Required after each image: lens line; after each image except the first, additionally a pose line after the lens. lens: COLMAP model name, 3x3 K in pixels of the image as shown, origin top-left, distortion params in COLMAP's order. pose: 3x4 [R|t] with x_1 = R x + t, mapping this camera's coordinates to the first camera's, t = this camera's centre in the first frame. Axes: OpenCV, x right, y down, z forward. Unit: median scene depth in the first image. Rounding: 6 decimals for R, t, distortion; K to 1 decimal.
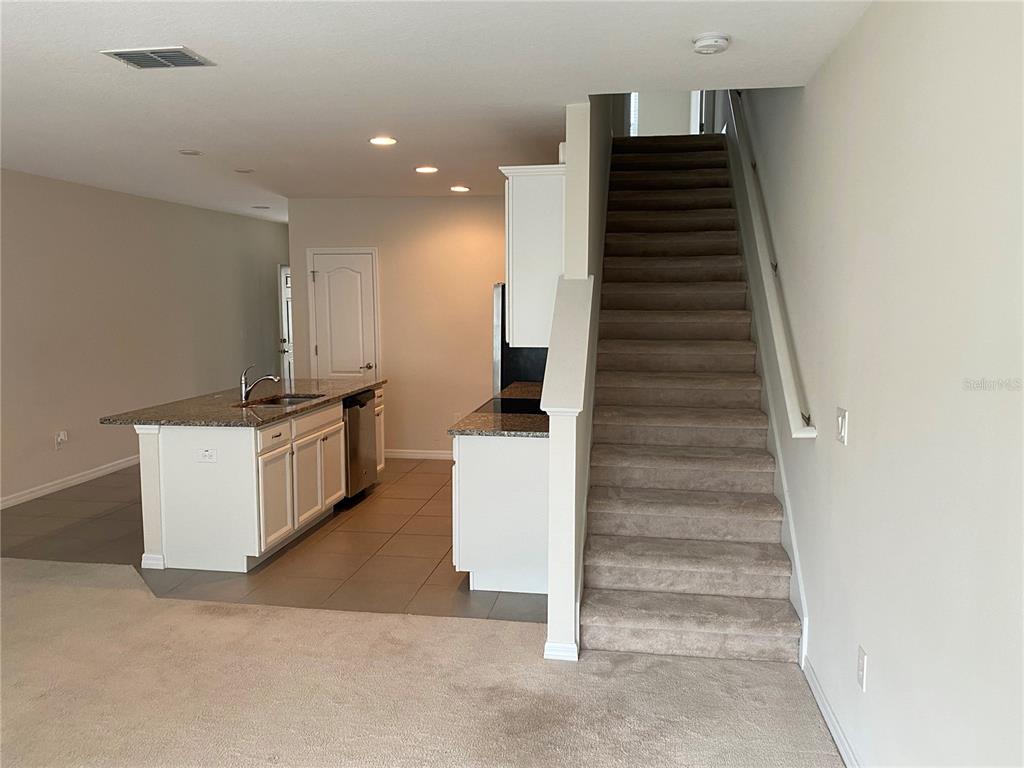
lens RADIAL K [[789.9, 0, 509.5], [0, 789.9, 389.8], [0, 0, 1]] dist [0.053482, -0.065967]
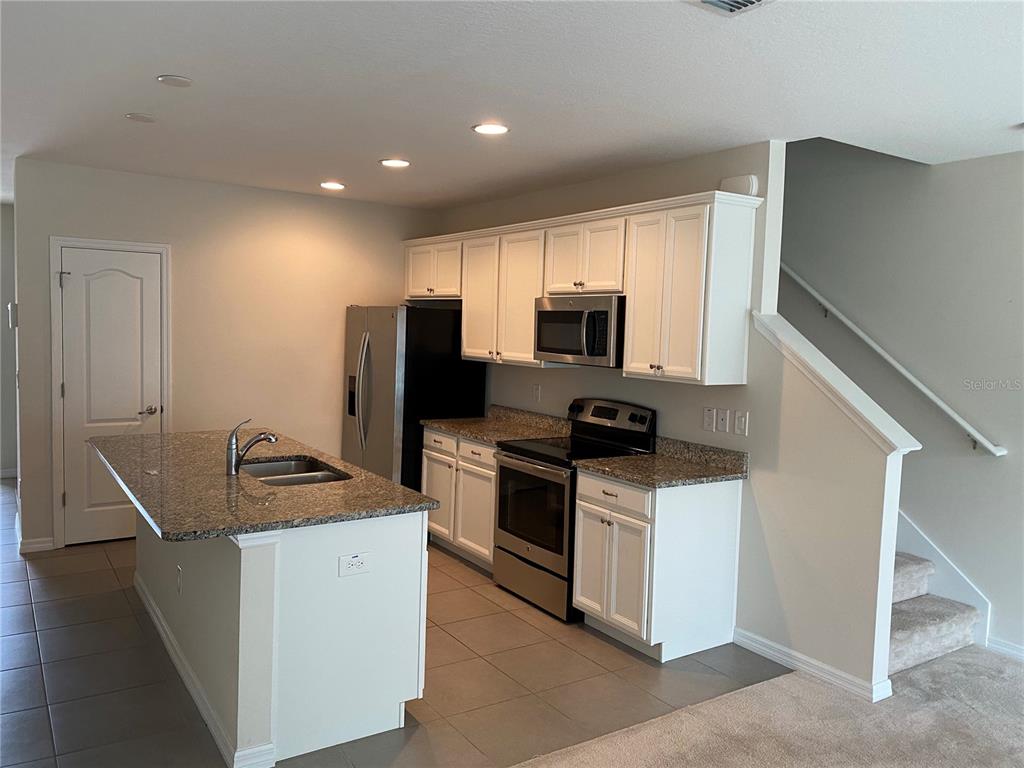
lens RADIAL K [[789.9, 0, 508.5], [0, 789.9, 381.9], [0, 0, 1]] dist [0.053482, -0.065967]
pose [[0.728581, -0.023195, 0.684567, -0.573522], [0.045925, 0.998832, -0.015034, -0.039664], [-0.683418, 0.042393, 0.728795, 0.342992]]
